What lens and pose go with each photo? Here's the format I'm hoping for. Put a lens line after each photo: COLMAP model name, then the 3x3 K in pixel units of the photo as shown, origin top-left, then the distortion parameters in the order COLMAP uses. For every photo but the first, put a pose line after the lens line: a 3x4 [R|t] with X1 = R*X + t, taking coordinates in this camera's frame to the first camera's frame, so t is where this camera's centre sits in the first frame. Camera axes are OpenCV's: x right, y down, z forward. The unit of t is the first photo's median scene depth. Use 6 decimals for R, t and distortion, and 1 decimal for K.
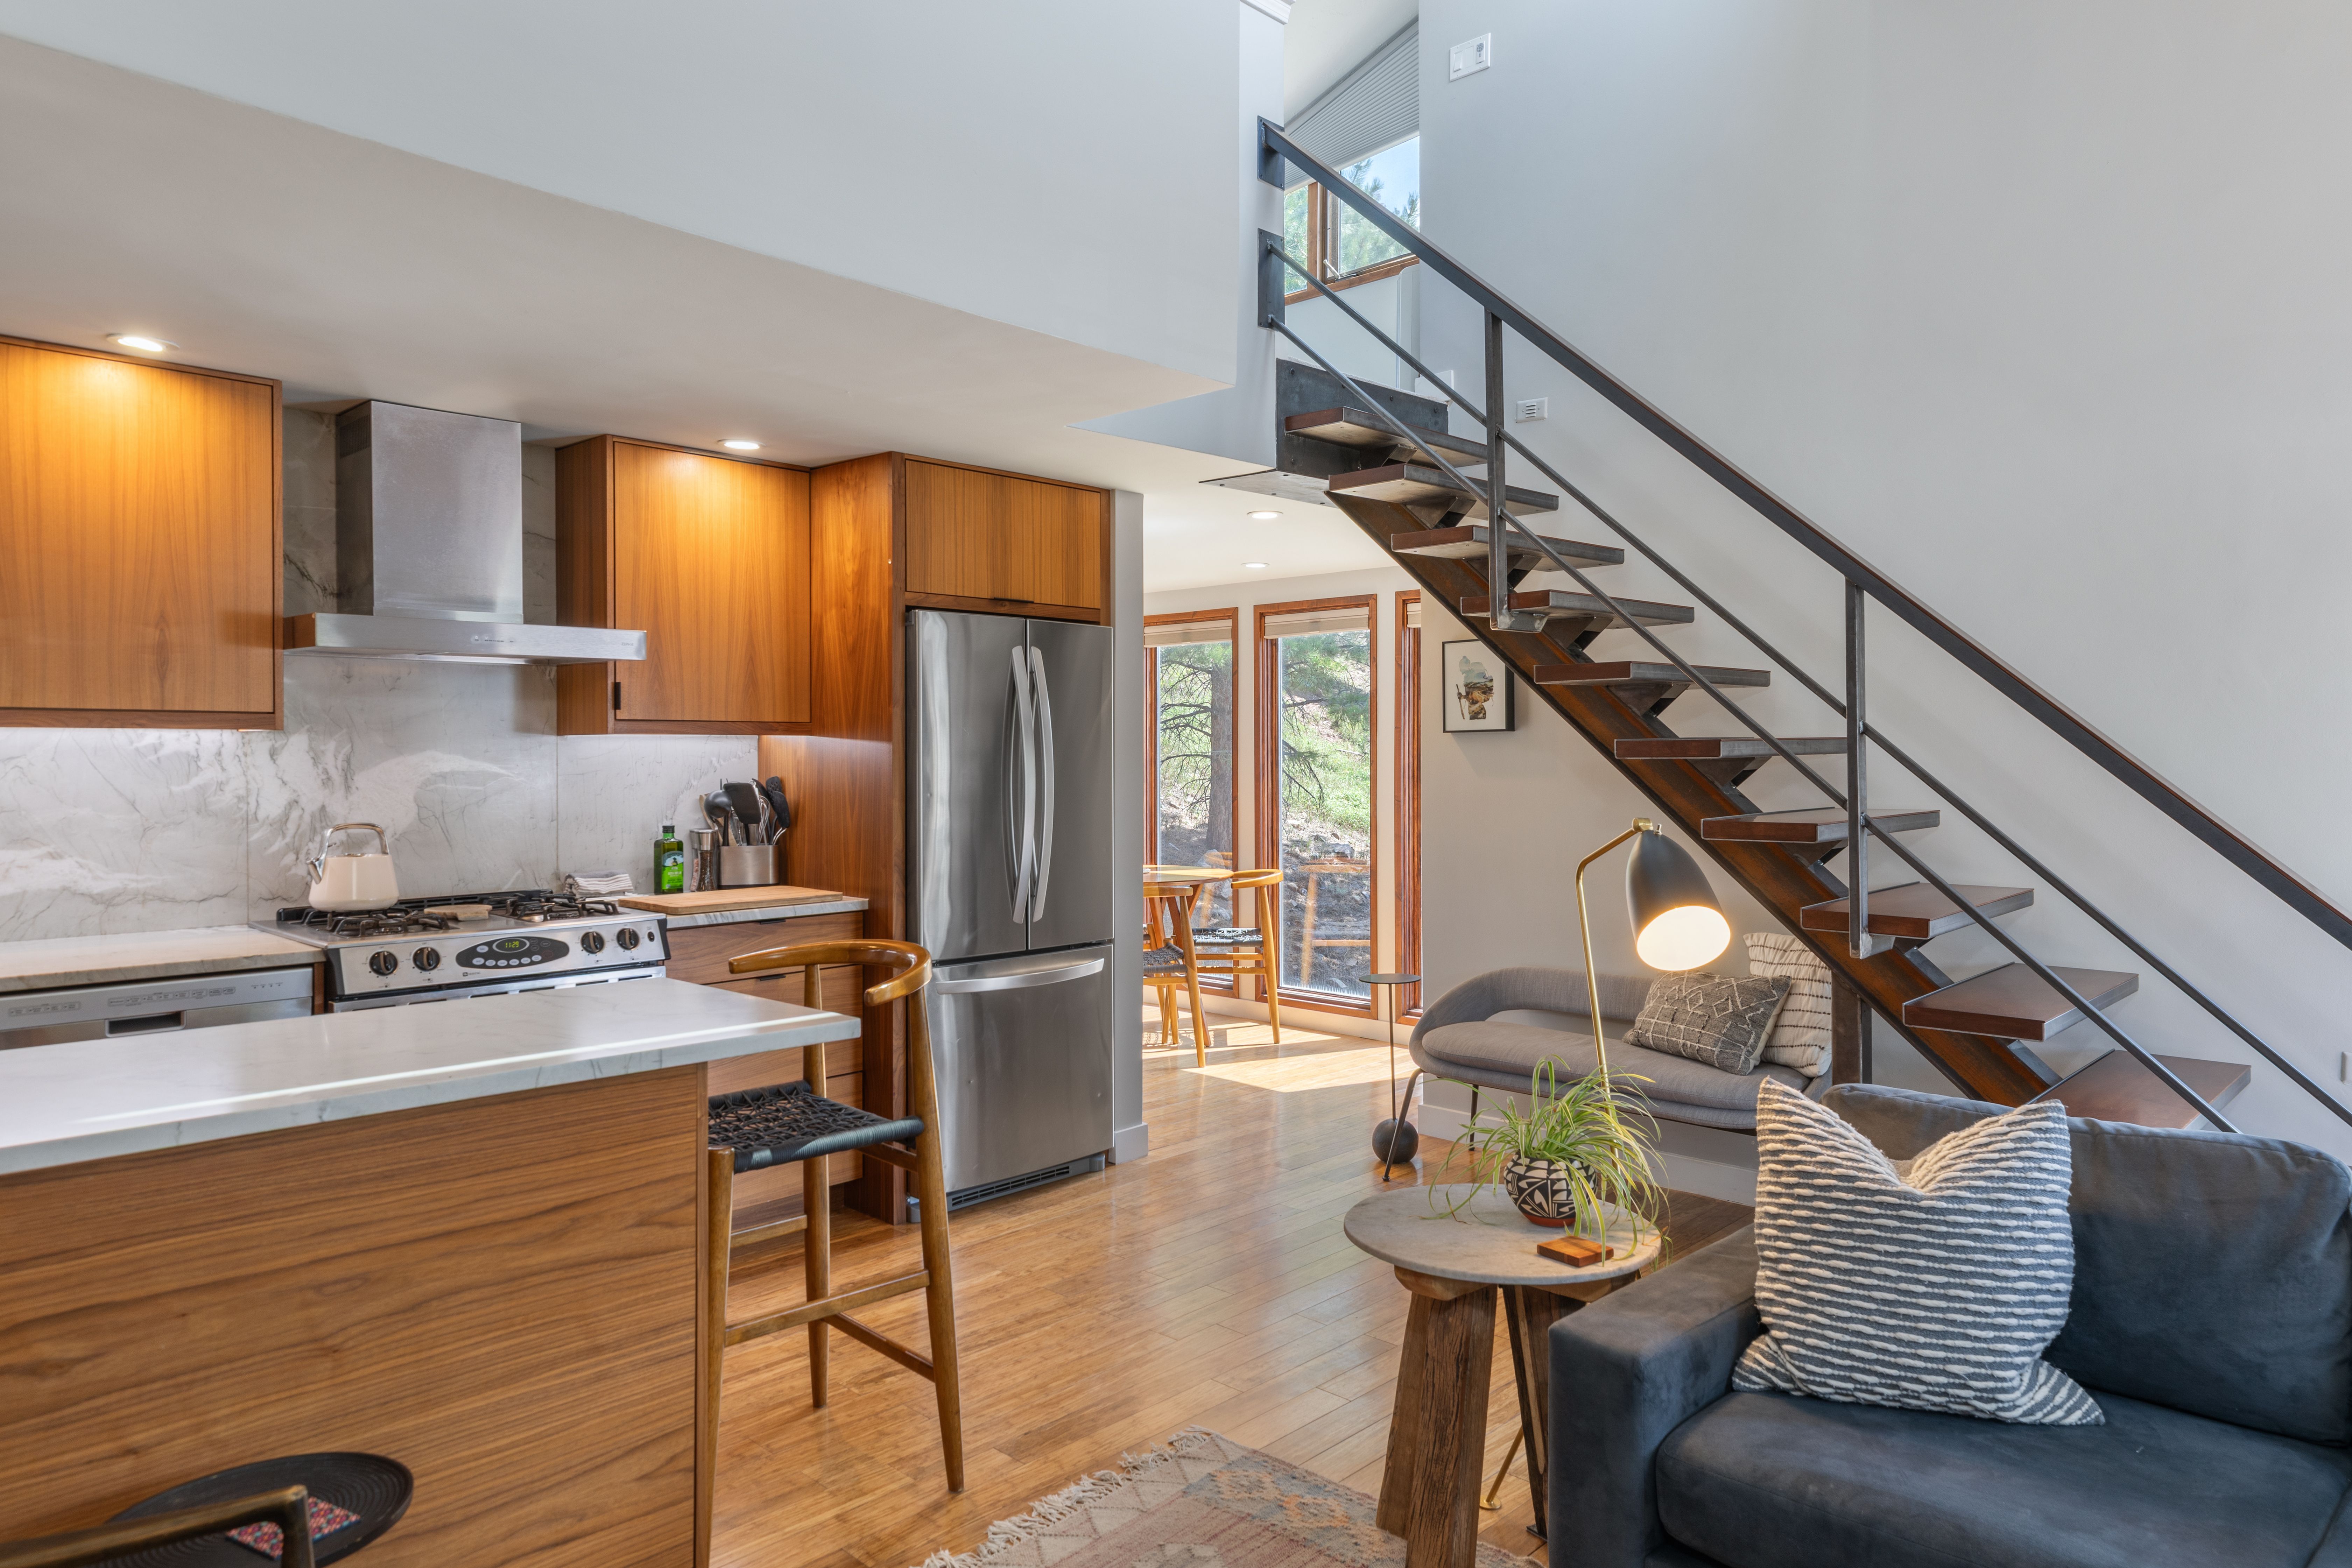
lens RADIAL K [[1502.4, 0, 1176.0], [0, 1502.4, 784.0], [0, 0, 1]] dist [0.000463, -0.000166]
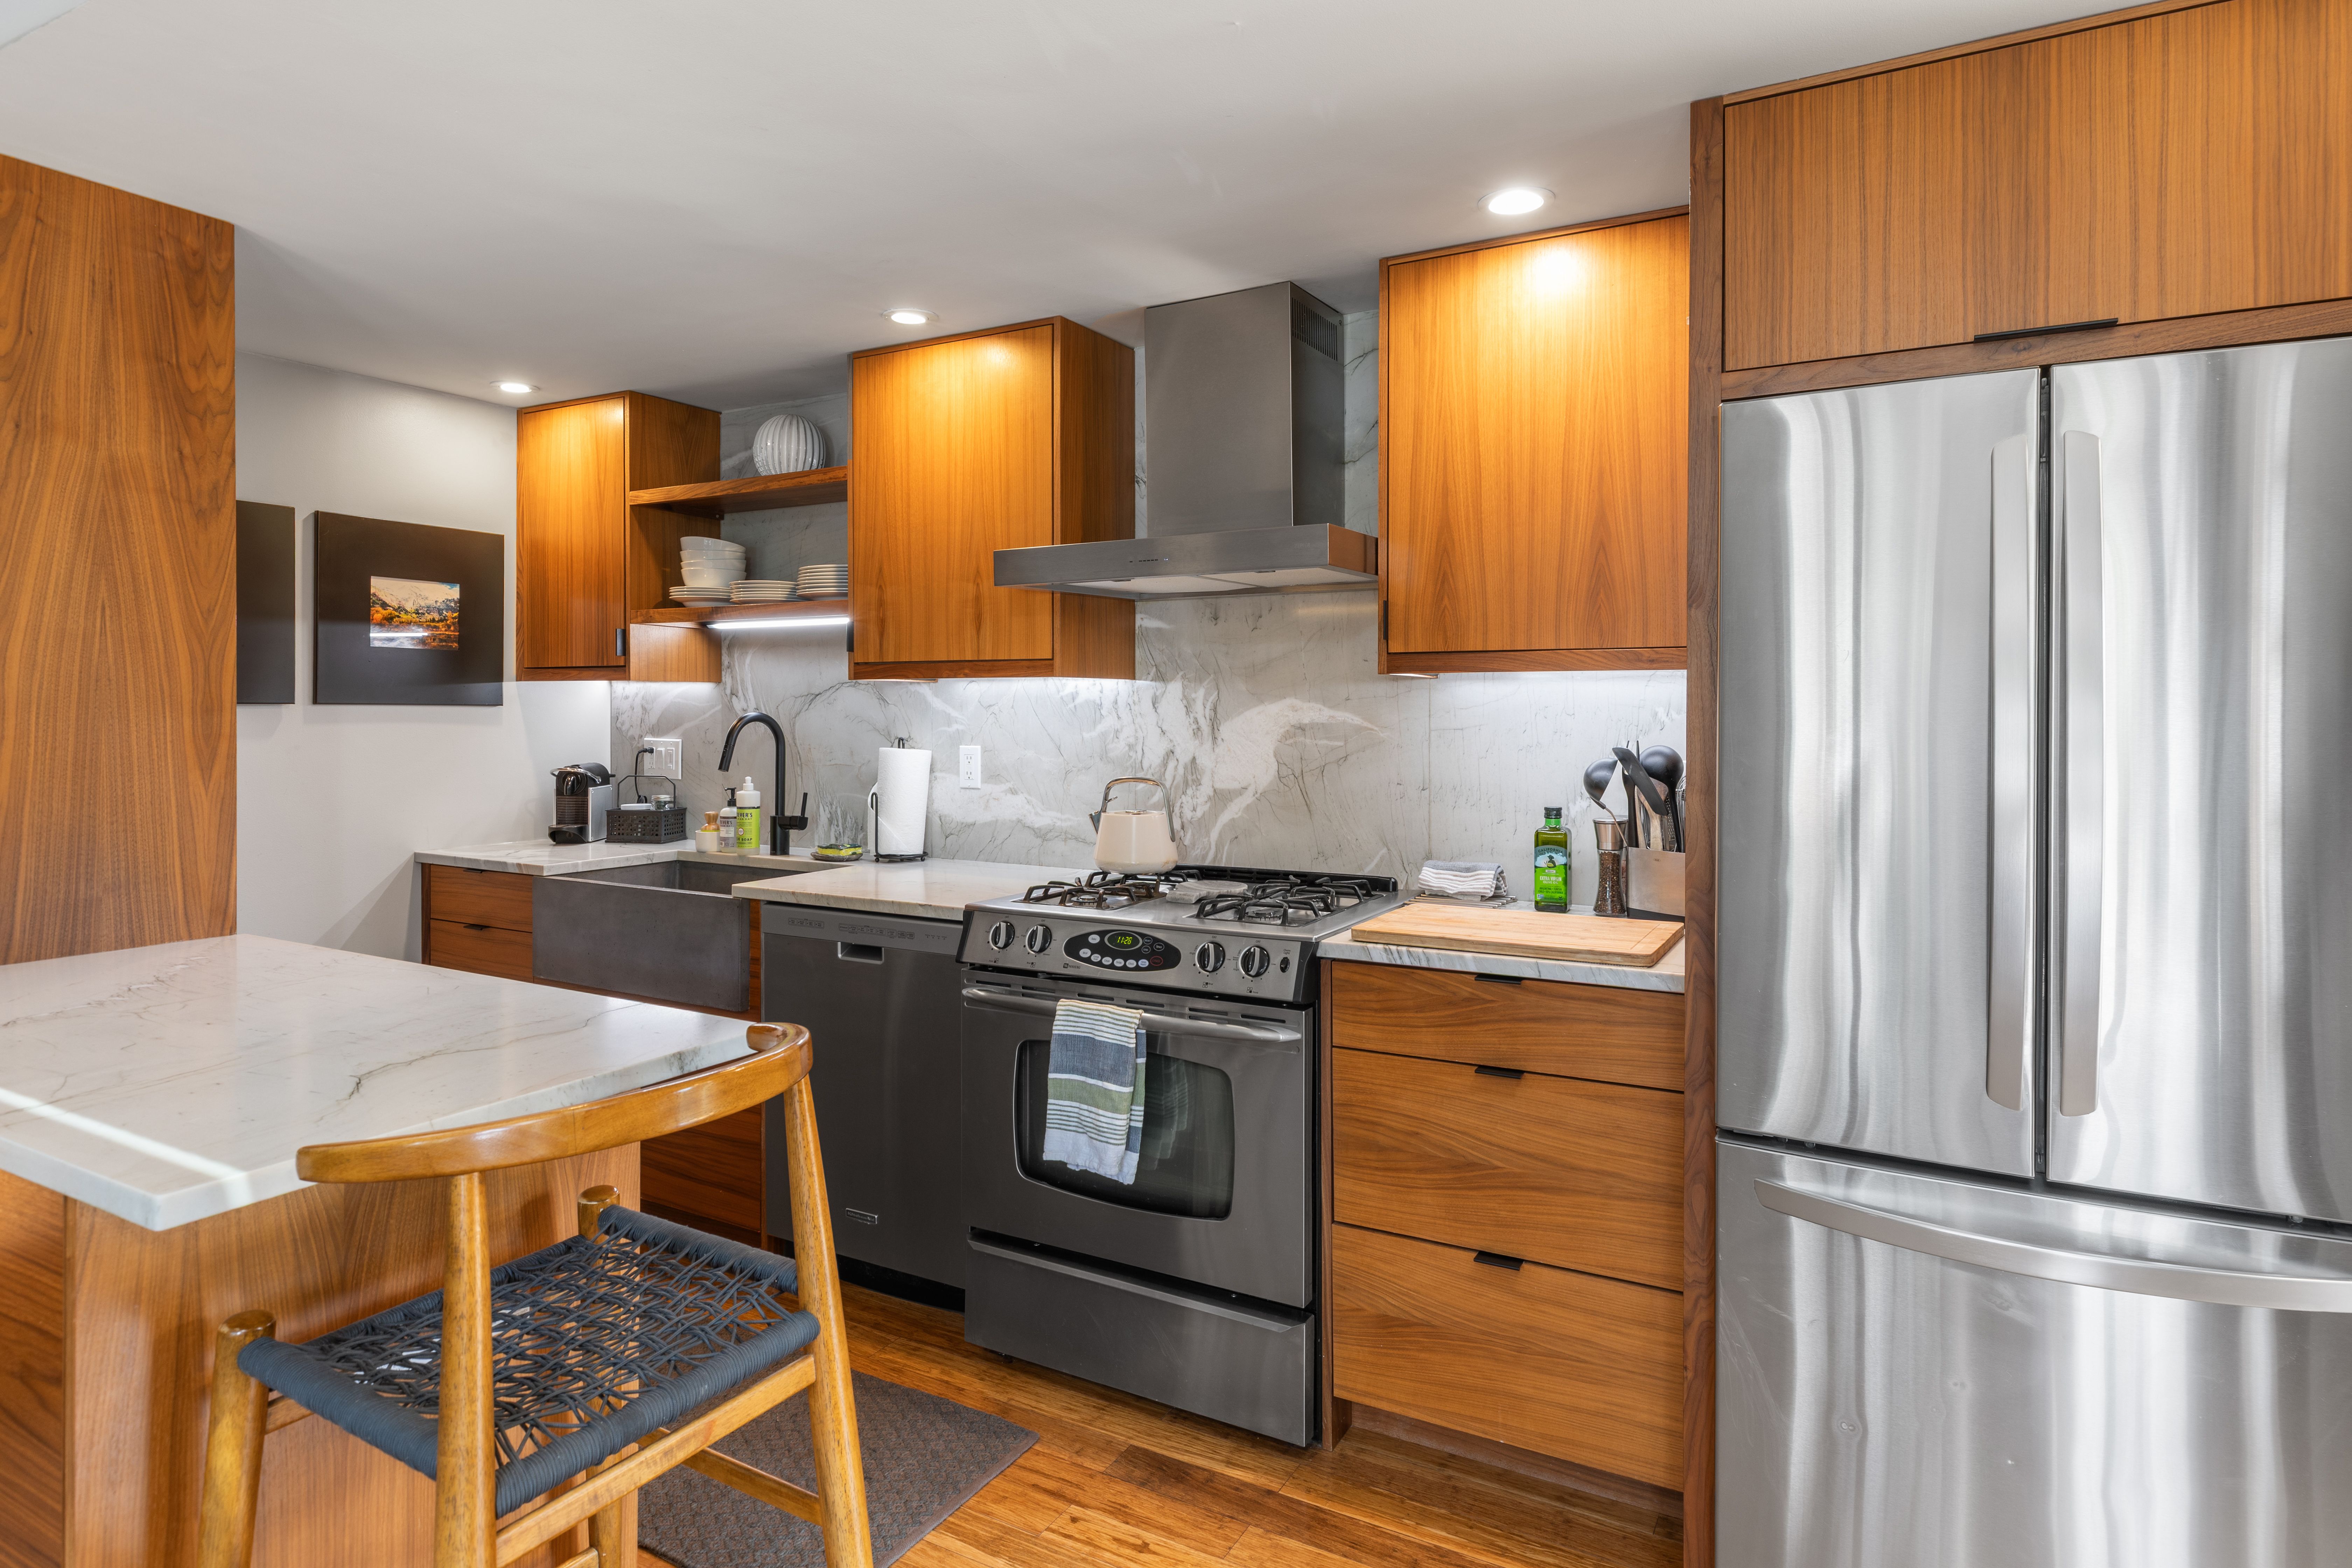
lens RADIAL K [[1245.5, 0, 1180.2], [0, 1245.5, 708.1], [0, 0, 1]] dist [0.000270, 0.000095]
pose [[0.263160, -0.002286, -0.964750, 0.182726], [-0.023315, 0.999690, -0.008729, -0.009251], [0.964471, 0.024791, 0.263025, 0.784775]]
